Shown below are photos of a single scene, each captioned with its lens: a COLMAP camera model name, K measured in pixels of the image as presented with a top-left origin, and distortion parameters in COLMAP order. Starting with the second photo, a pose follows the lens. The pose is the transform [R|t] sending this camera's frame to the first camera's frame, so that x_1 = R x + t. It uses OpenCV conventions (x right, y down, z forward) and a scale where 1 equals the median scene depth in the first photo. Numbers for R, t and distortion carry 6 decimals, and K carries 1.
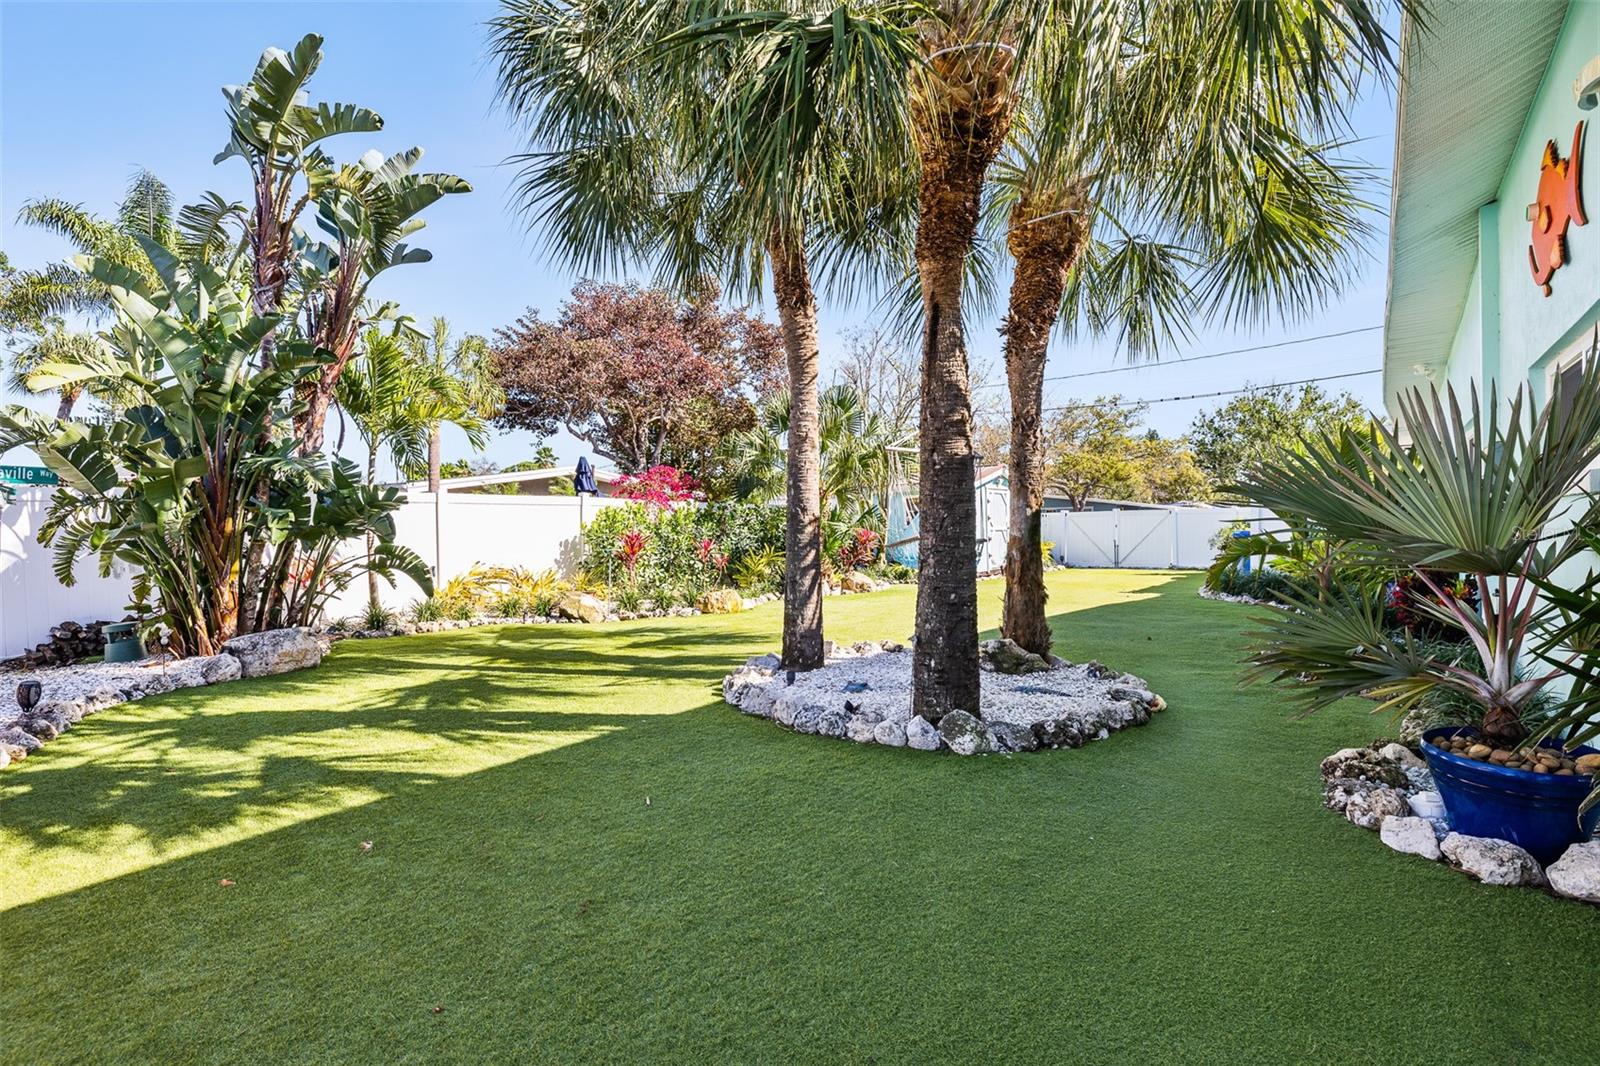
lens RADIAL K [[729.4, 0, 803.1], [0, 729.4, 526.9], [0, 0, 1]] dist [-0.000333, 0.000057]
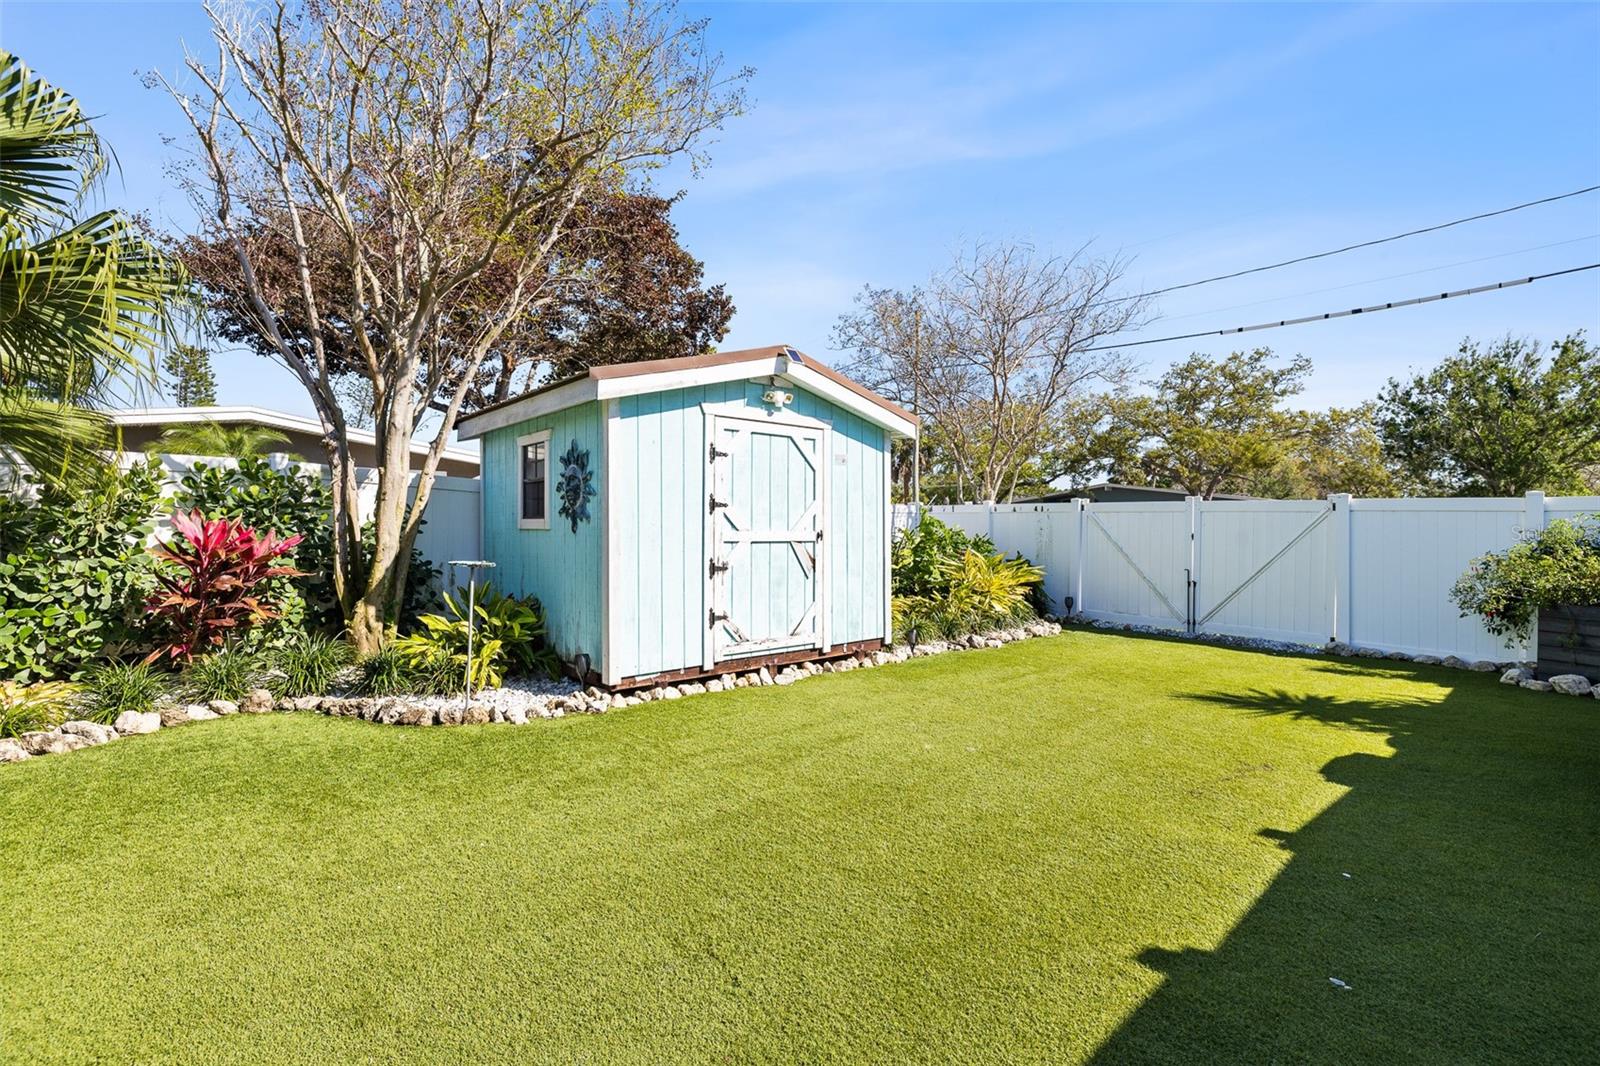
lens RADIAL K [[725.4, 0, 801.8], [0, 725.4, 530.4], [0, 0, 1]] dist [-0.003560, 0.000008]
pose [[0.984855, 0.032655, -0.170277, 0.100317], [-0.030716, 0.999430, 0.014006, -0.000896], [0.170637, -0.008563, 0.985297, 0.199655]]
